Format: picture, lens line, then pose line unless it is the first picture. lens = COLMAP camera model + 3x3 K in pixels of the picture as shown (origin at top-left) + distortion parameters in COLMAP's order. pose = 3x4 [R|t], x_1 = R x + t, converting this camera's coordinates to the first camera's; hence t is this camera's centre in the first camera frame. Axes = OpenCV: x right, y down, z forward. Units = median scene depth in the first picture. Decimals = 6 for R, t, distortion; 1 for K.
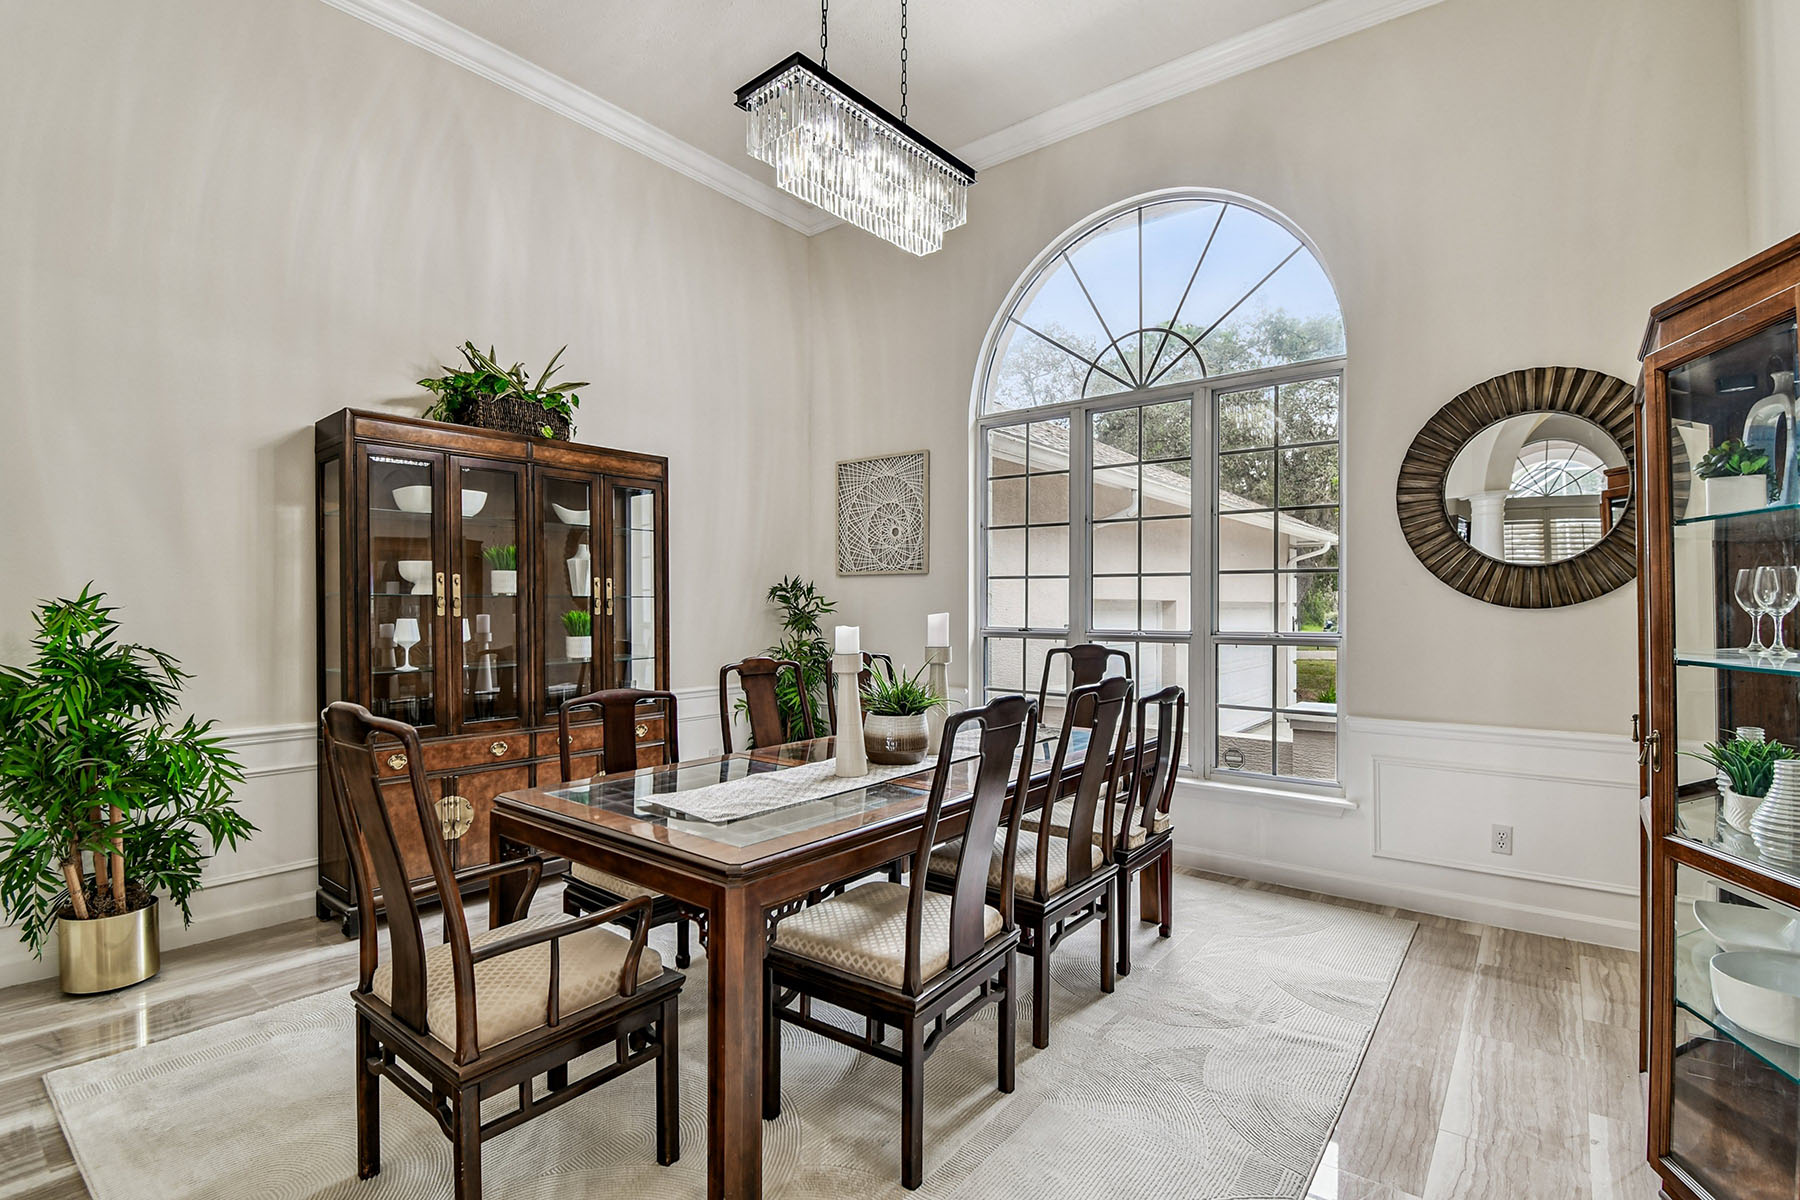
lens RADIAL K [[801.1, 0, 929.4], [0, 801.1, 616.6], [0, 0, 1]] dist [0.012723, -0.000271]
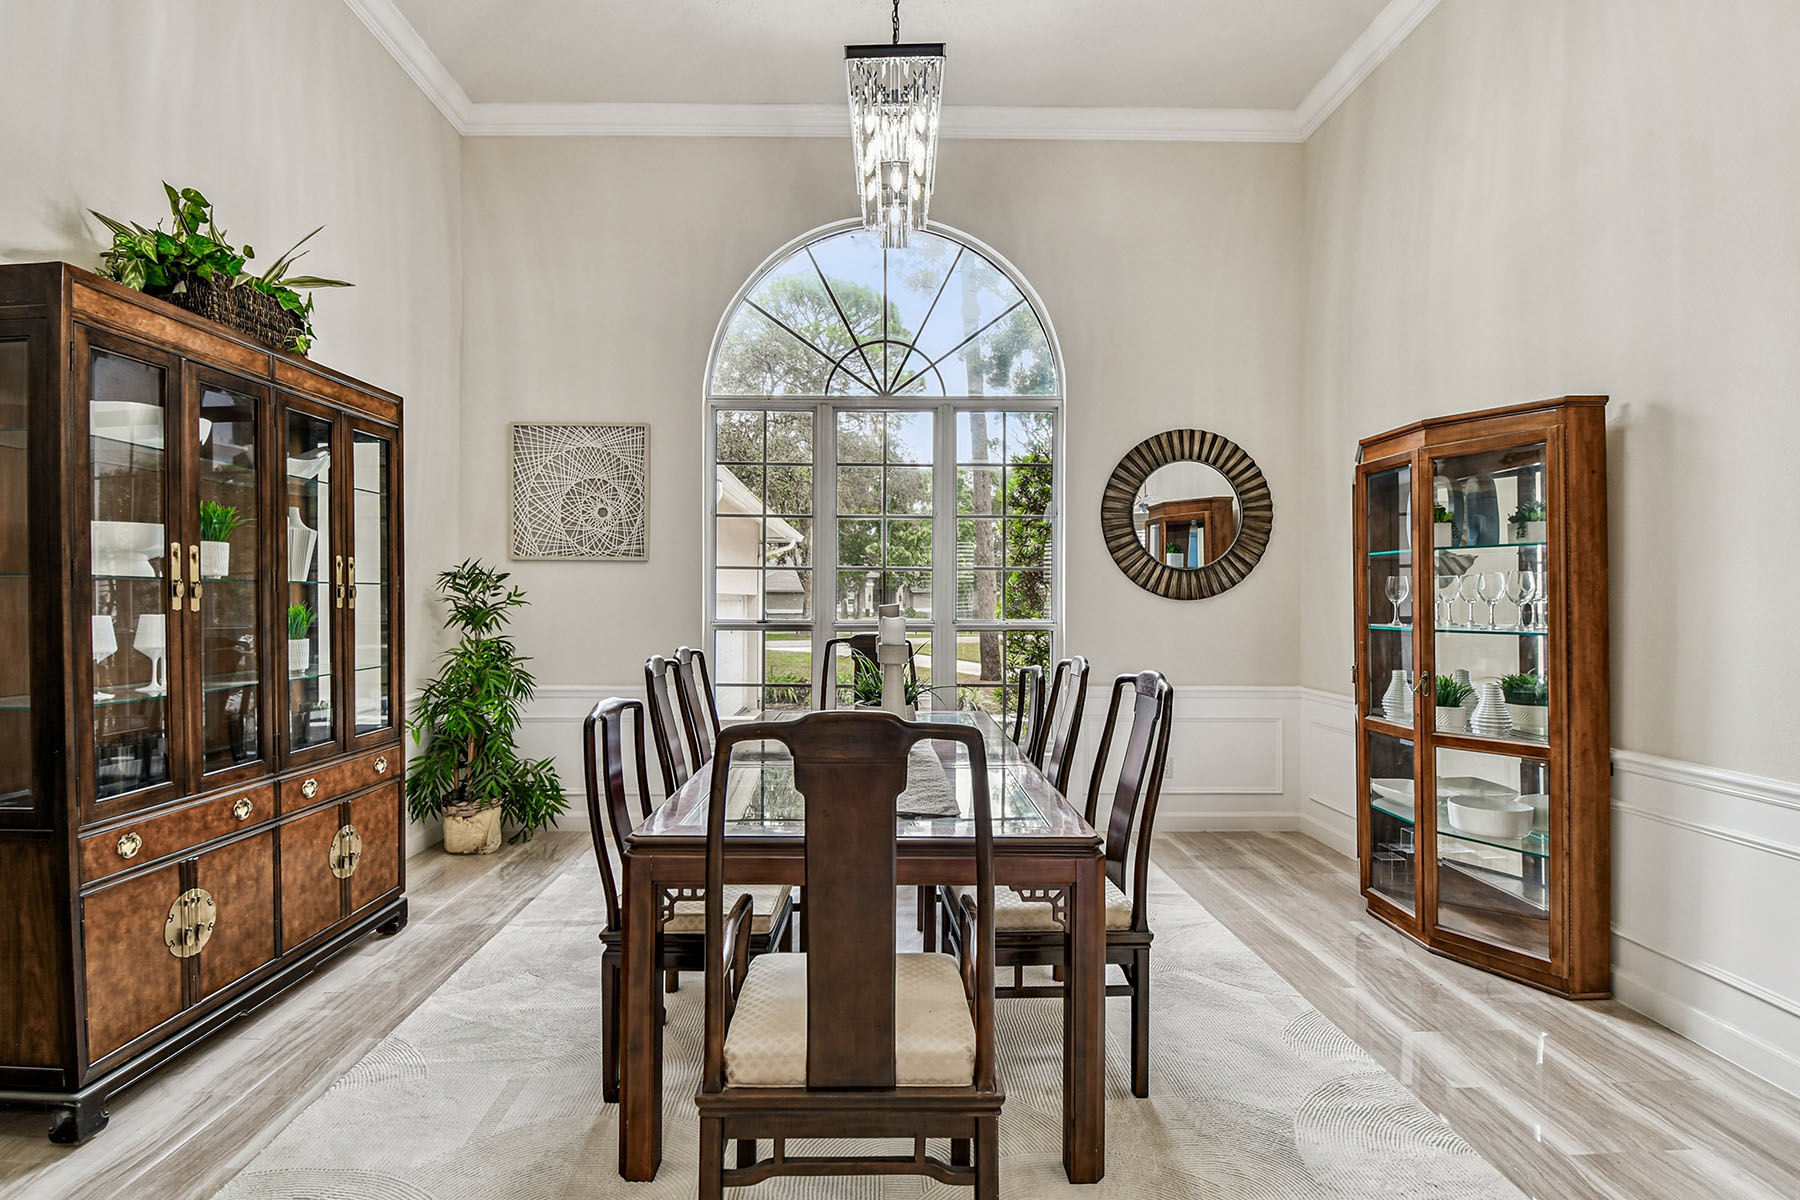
lens RADIAL K [[846.0, 0, 900.0], [0, 846.0, 600.0], [0, 0, 1]] dist [0.000466, -0.000575]
pose [[0.805594, 0.001135, 0.592467, -0.493308], [0.005769, 0.999936, -0.009760, 0.000774], [-0.592440, 0.011281, 0.805536, 0.105262]]
